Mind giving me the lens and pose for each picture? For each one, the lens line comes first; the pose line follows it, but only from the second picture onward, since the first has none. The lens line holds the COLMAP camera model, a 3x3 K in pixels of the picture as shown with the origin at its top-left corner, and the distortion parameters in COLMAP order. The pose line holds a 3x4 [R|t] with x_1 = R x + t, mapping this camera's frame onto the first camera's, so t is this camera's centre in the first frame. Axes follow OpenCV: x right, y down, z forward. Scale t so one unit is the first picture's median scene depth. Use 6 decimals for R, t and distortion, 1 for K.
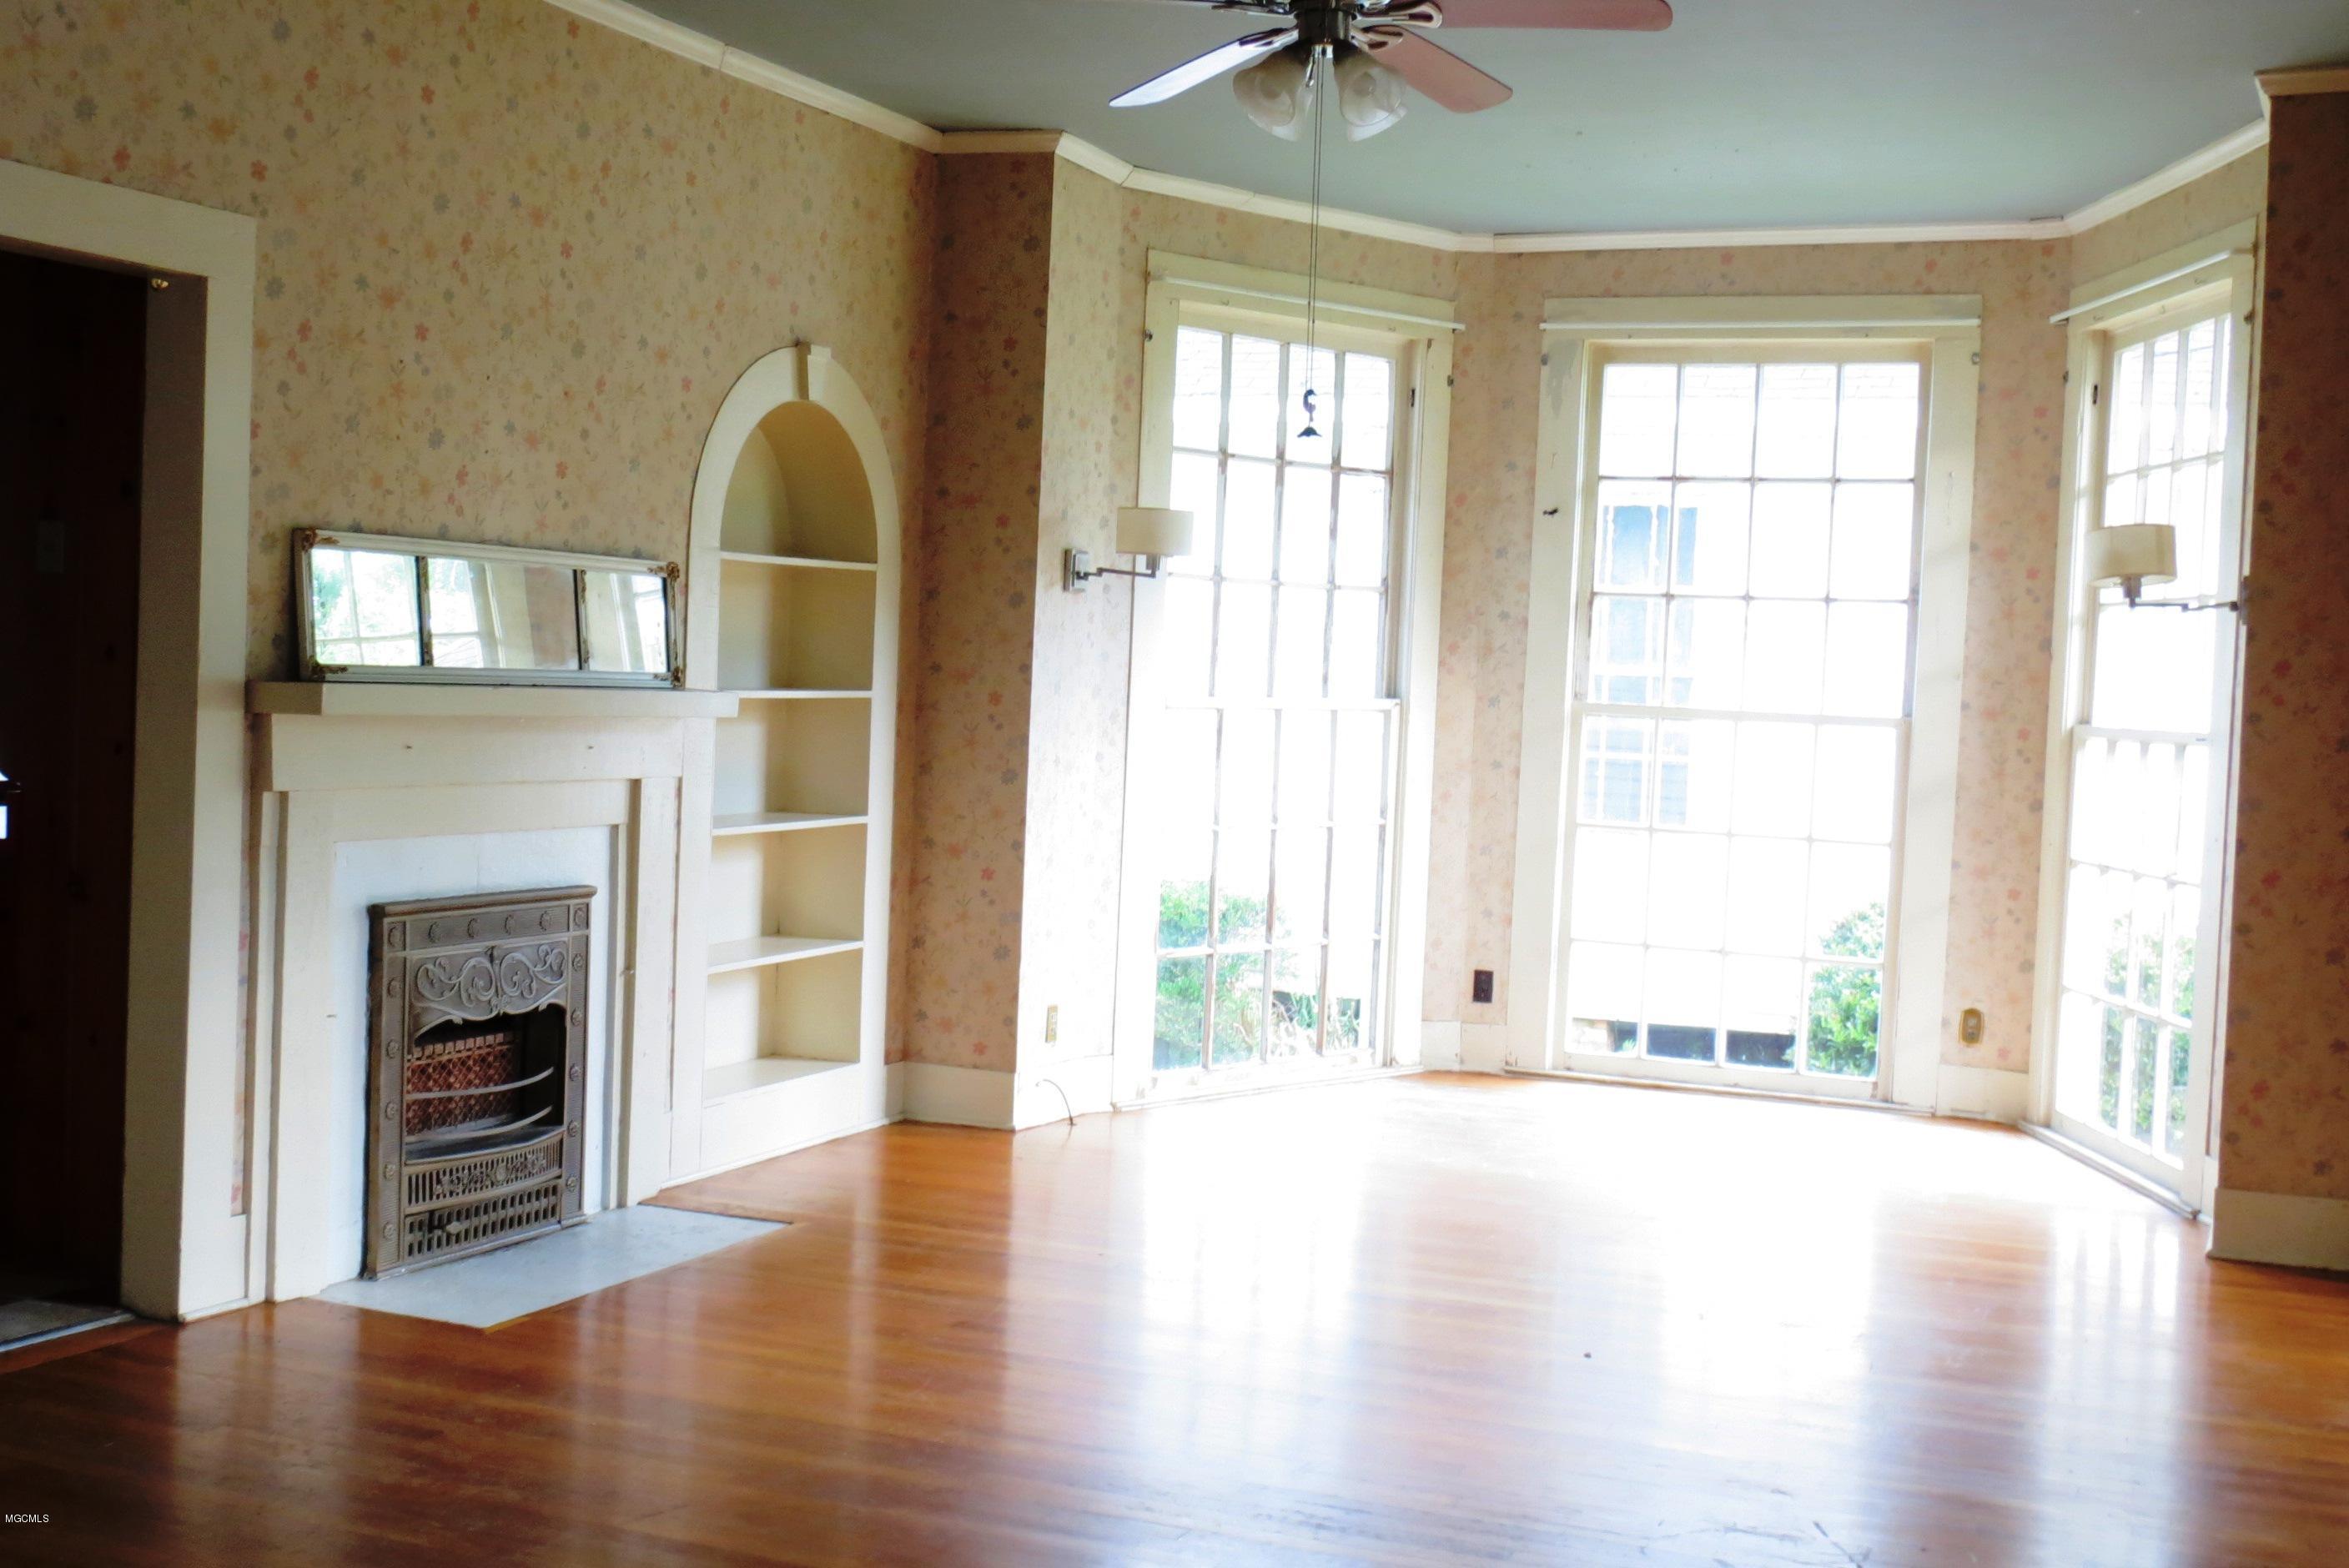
lens RADIAL K [[2717.0, 0, 1171.3], [0, 2717.0, 780.2], [0, 0, 1]] dist [-0.051241, 0.000000]
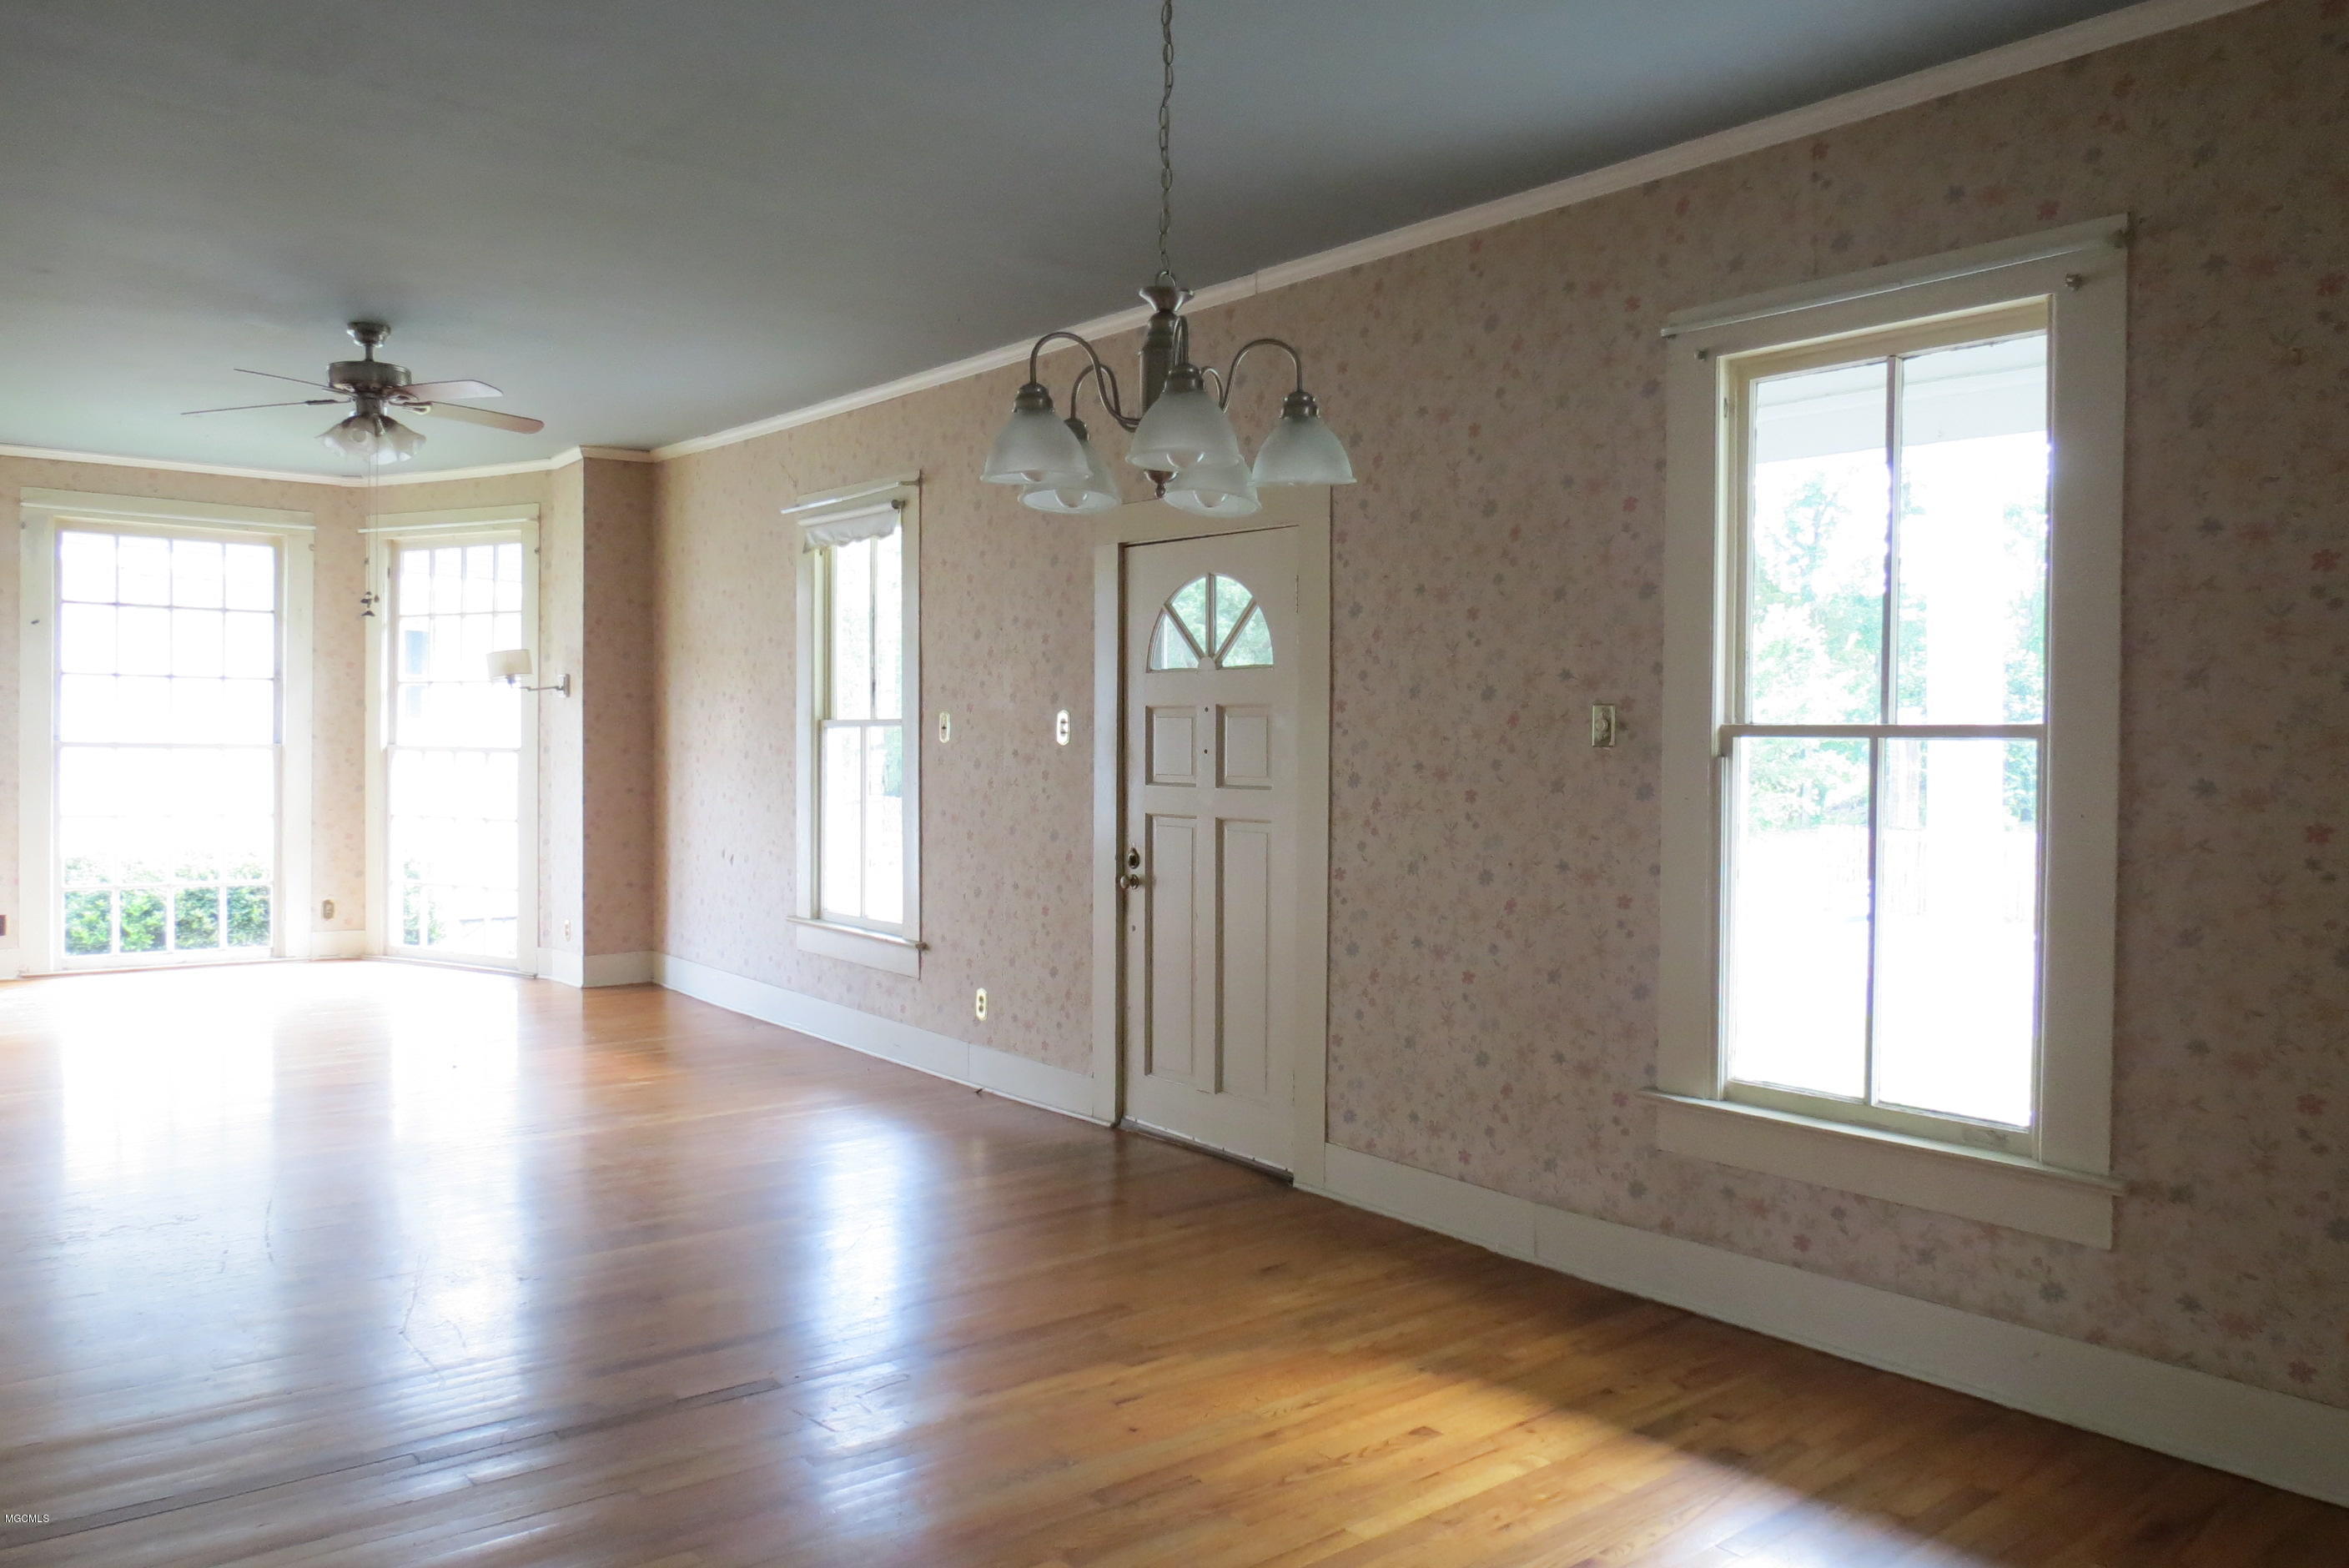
lens RADIAL K [[1670.1, 0, 1169.6], [0, 1670.1, 788.2], [0, 0, 1]] dist [-0.024207, -0.000014]
pose [[0.458890, -0.057747, 0.886615, -0.438750], [0.039511, 0.998225, 0.044566, -0.019400], [-0.887614, 0.014580, 0.460357, -0.035521]]
